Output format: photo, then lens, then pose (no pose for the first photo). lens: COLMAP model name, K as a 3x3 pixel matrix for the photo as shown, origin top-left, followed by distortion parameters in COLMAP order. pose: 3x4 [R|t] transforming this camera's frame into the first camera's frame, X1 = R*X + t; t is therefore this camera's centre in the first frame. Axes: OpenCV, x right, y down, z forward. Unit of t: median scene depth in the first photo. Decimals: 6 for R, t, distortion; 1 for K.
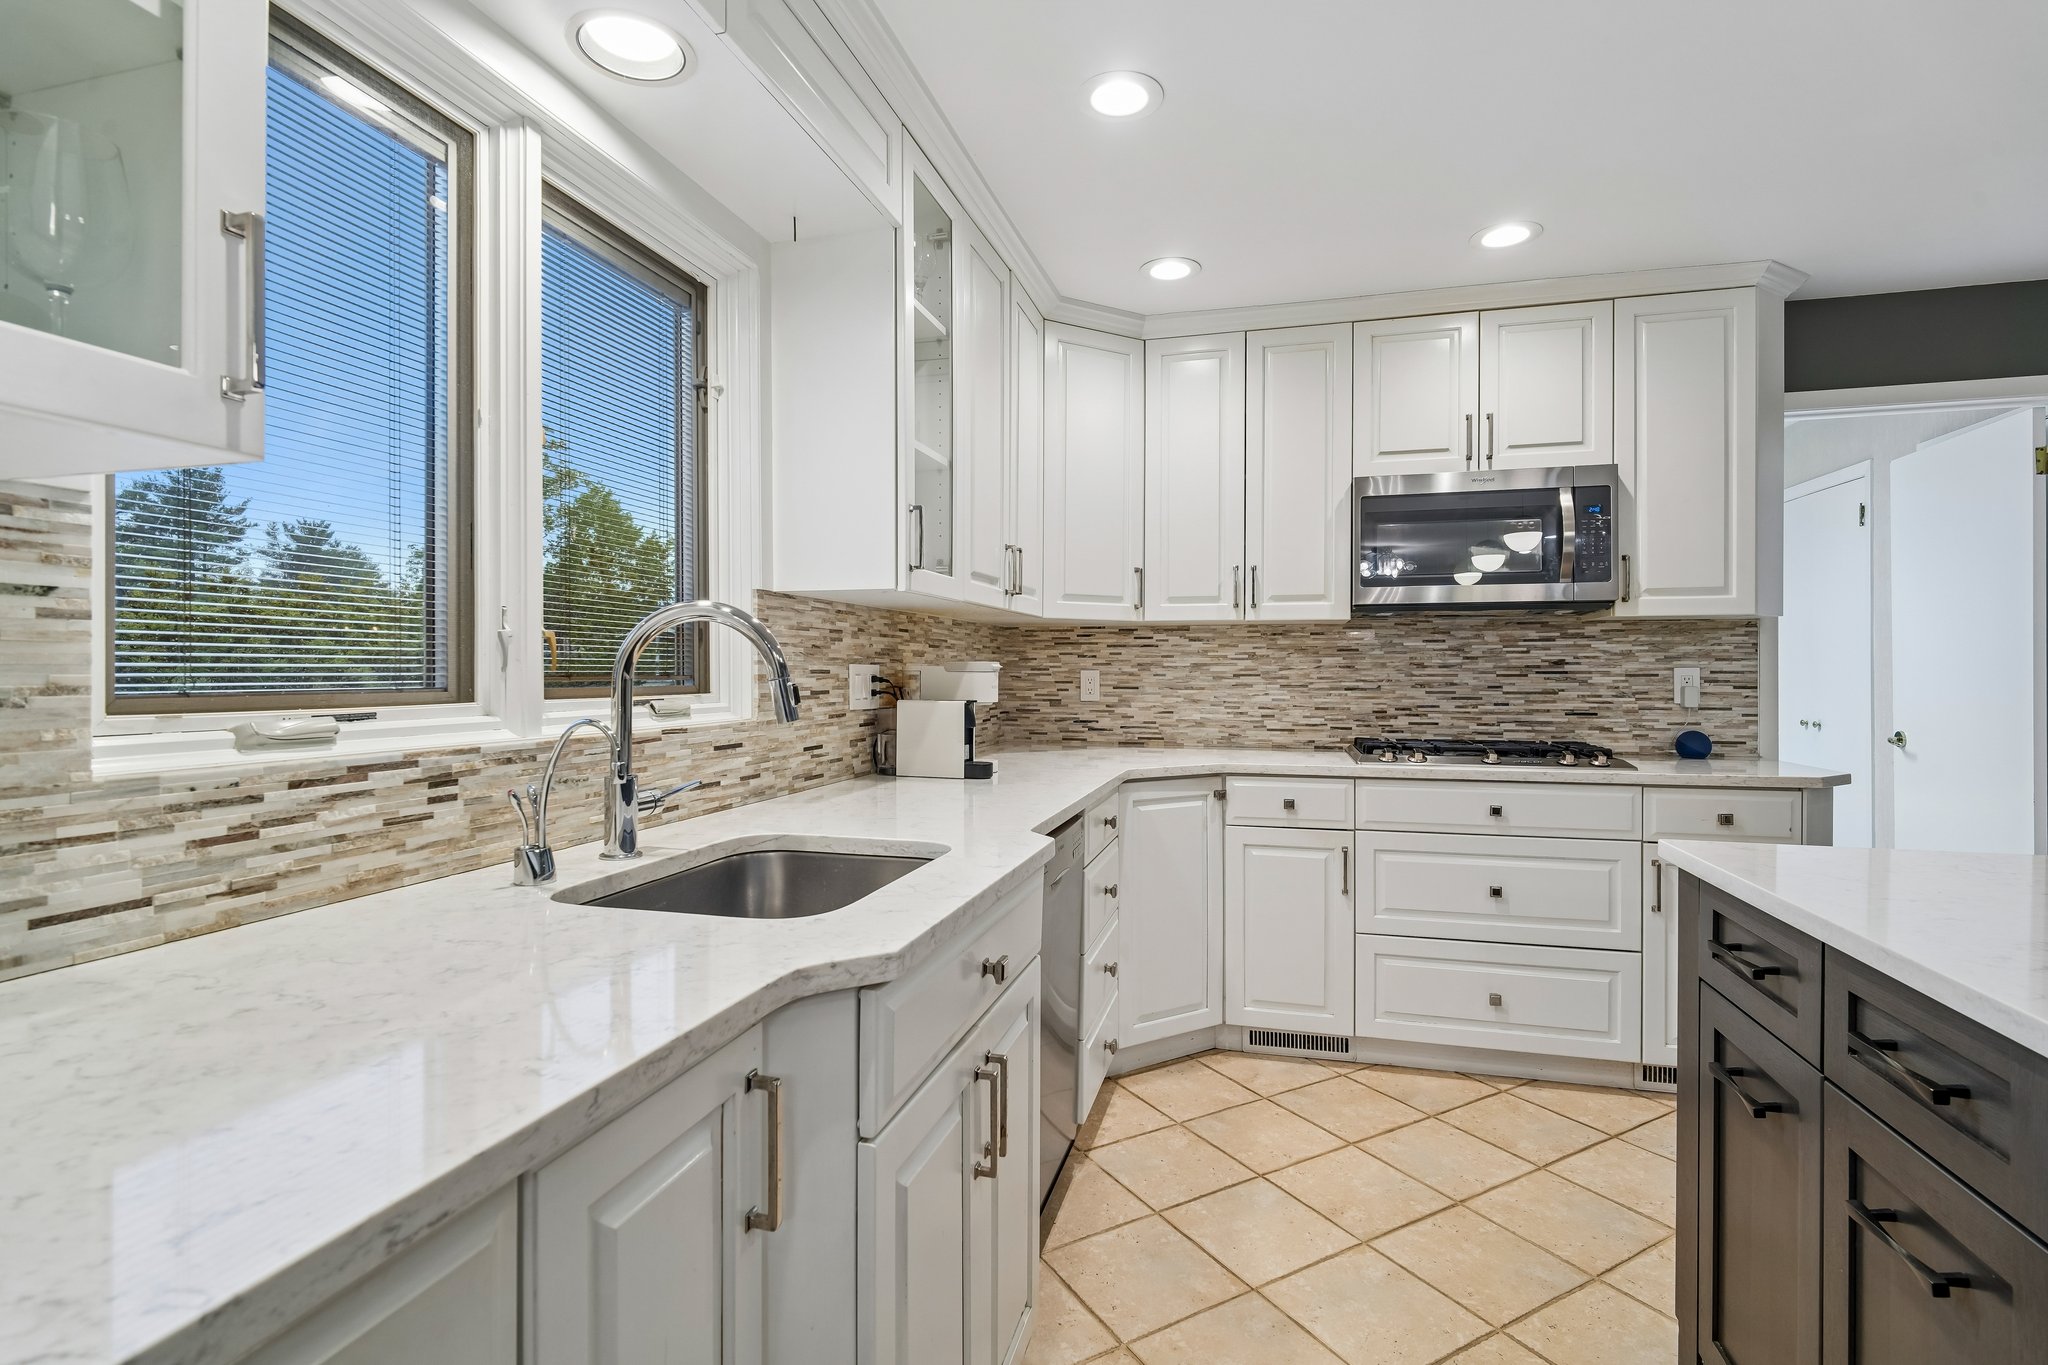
lens RADIAL K [[954.9, 0, 1017.6], [0, 954.9, 671.2], [0, 0, 1]] dist [0.000107, -0.003255]
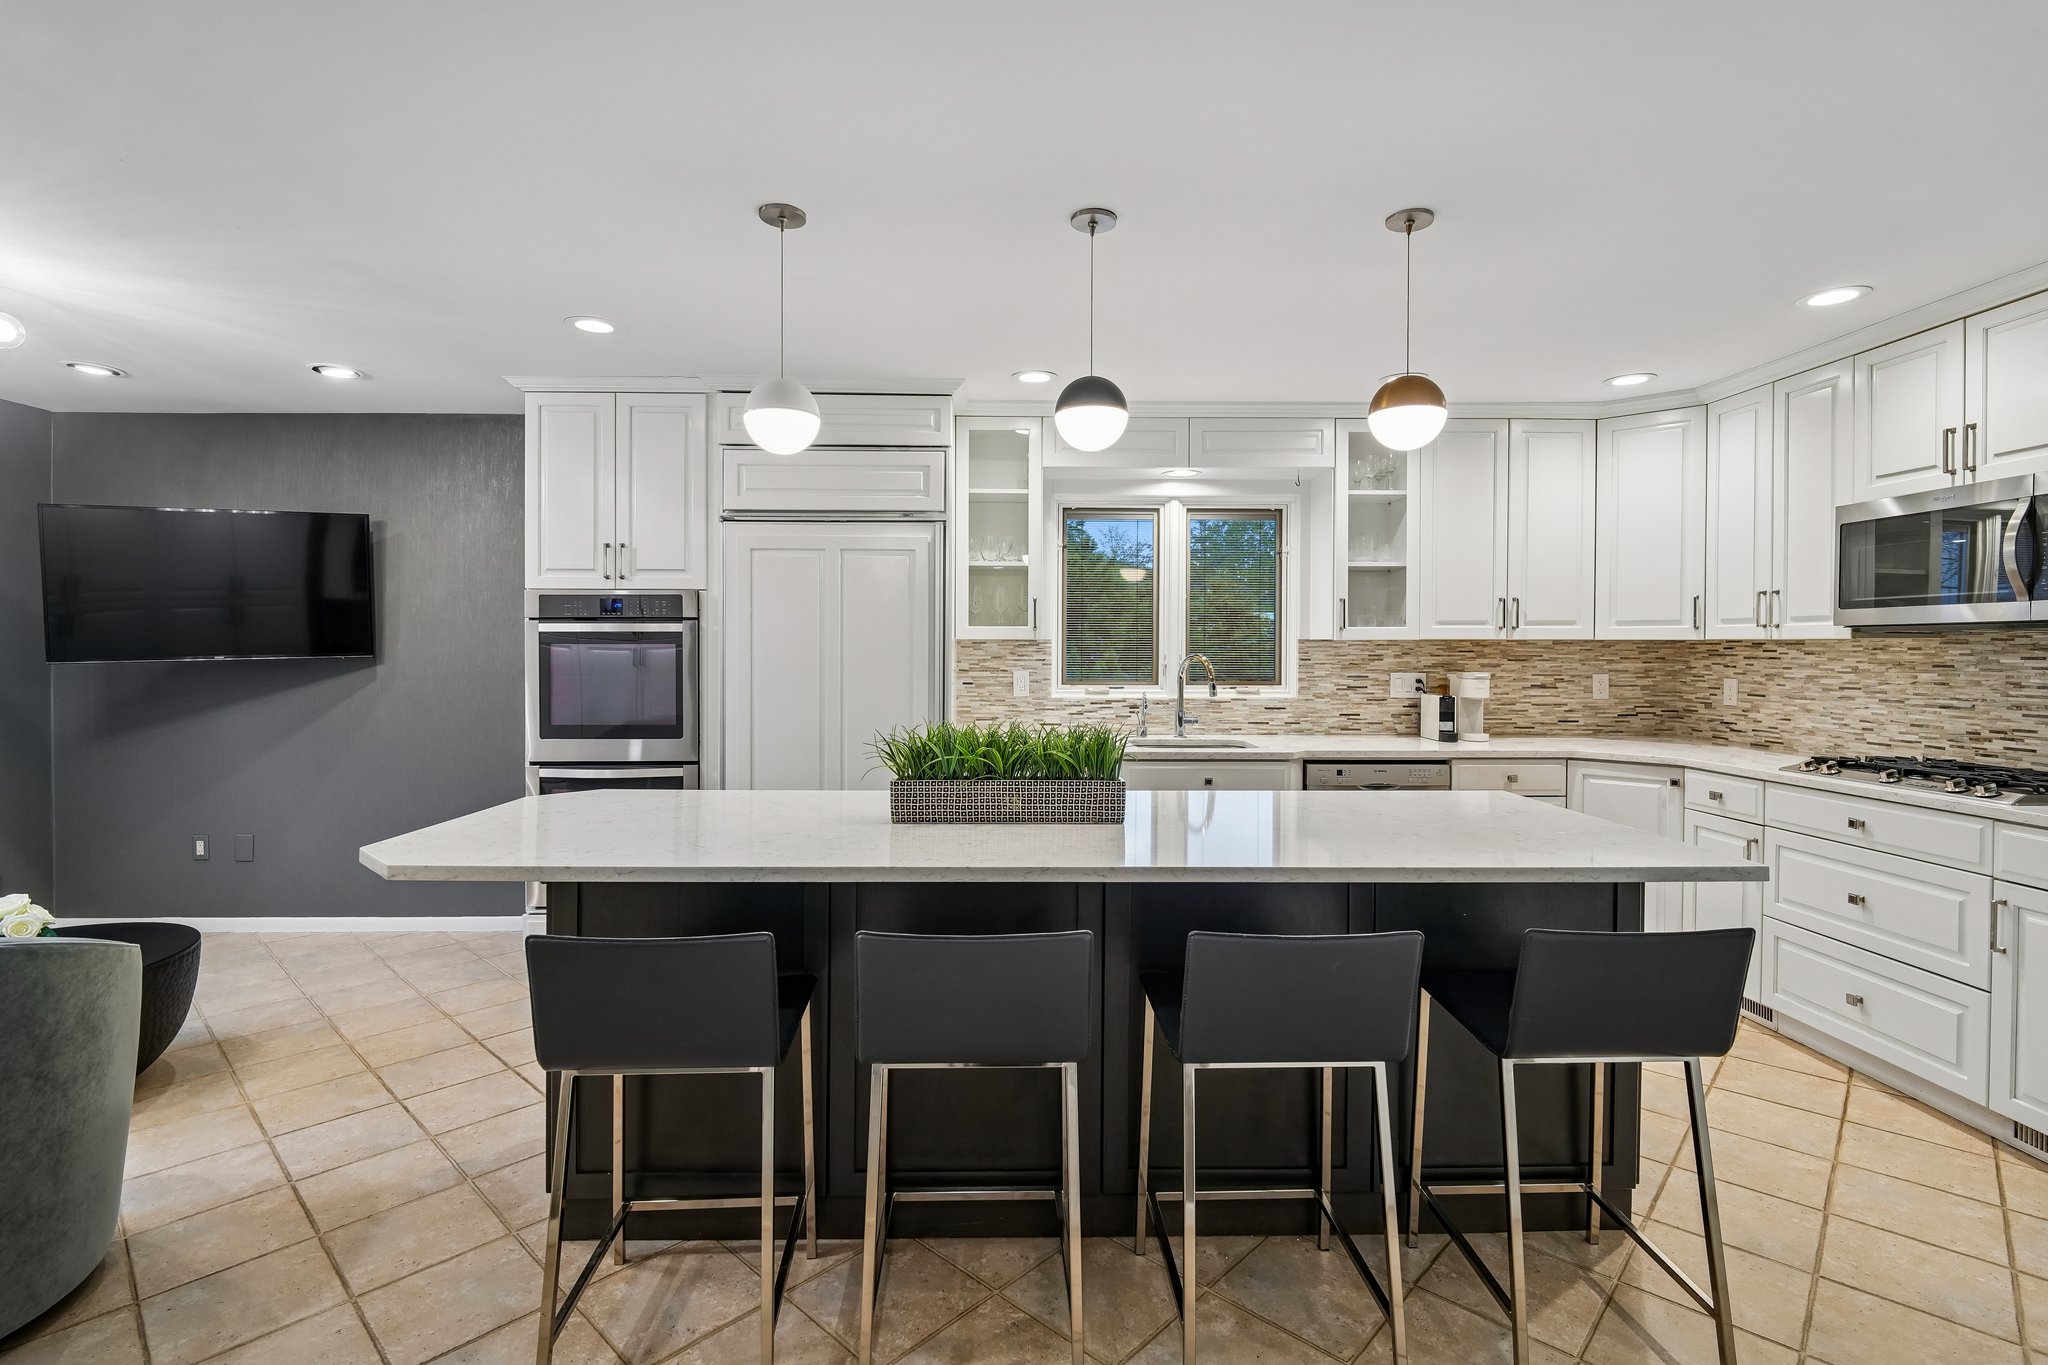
lens RADIAL K [[954.9, 0, 1017.9], [0, 954.9, 653.5], [0, 0, 1]] dist [0.000107, -0.003255]
pose [[0.295869, 0.005772, -0.955211, 1.106913], [-0.003087, 0.999982, 0.005086, -0.041566], [0.955224, 0.001444, 0.295882, -0.188183]]
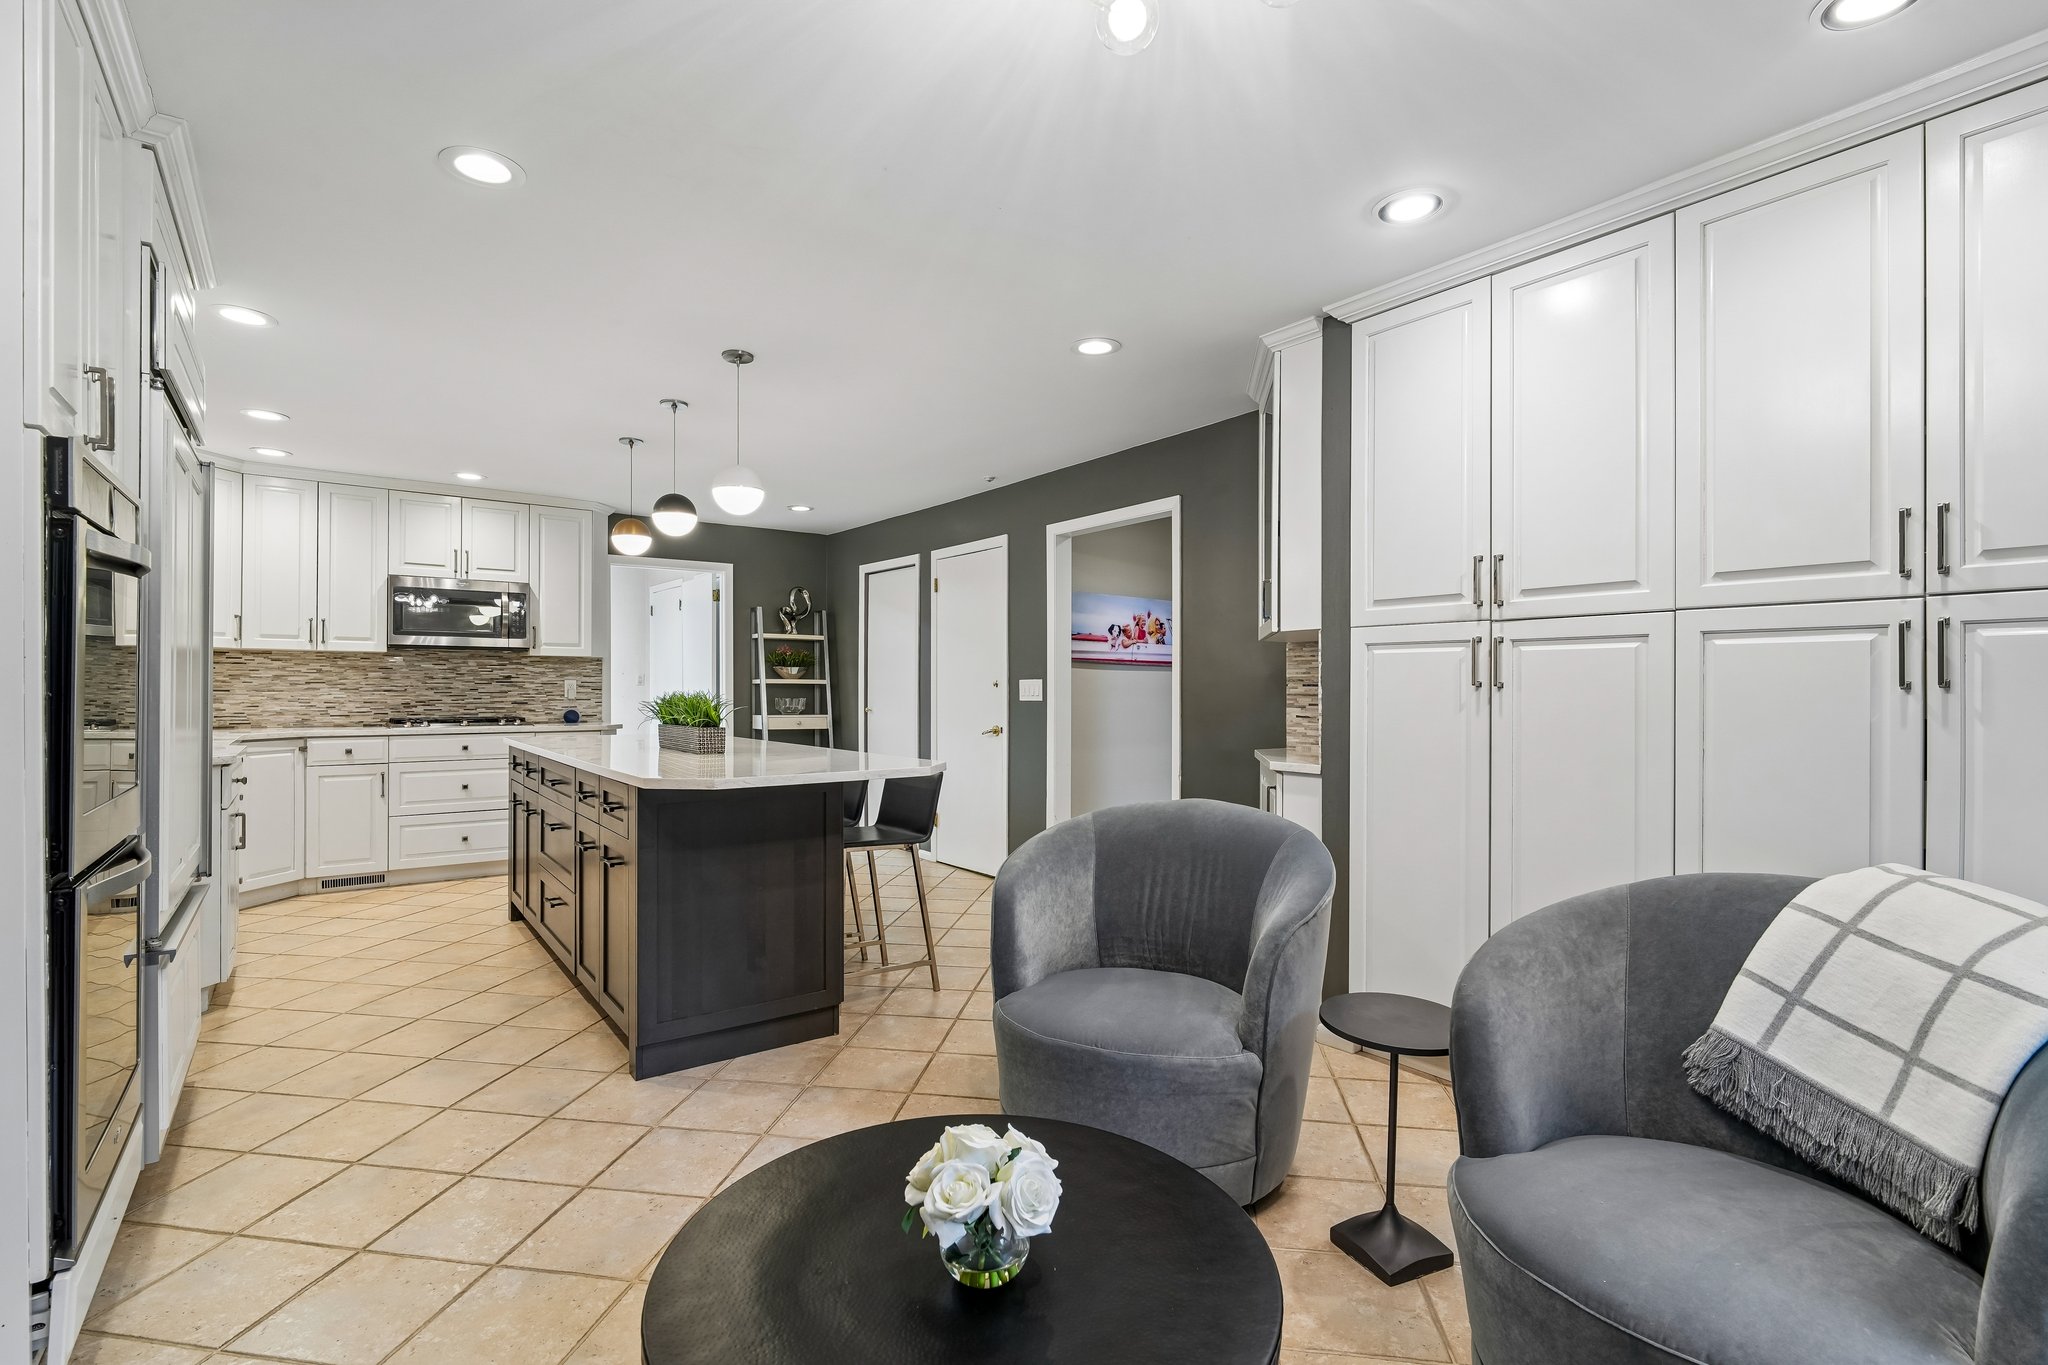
lens RADIAL K [[954.9, 0, 1022.5], [0, 954.9, 688.1], [0, 0, 1]] dist [0.000107, -0.003255]
pose [[0.611261, 0.001960, 0.791426, -0.360931], [-0.003383, 0.999994, 0.000136, 0.010708], [-0.791422, -0.002760, 0.611264, -1.103426]]
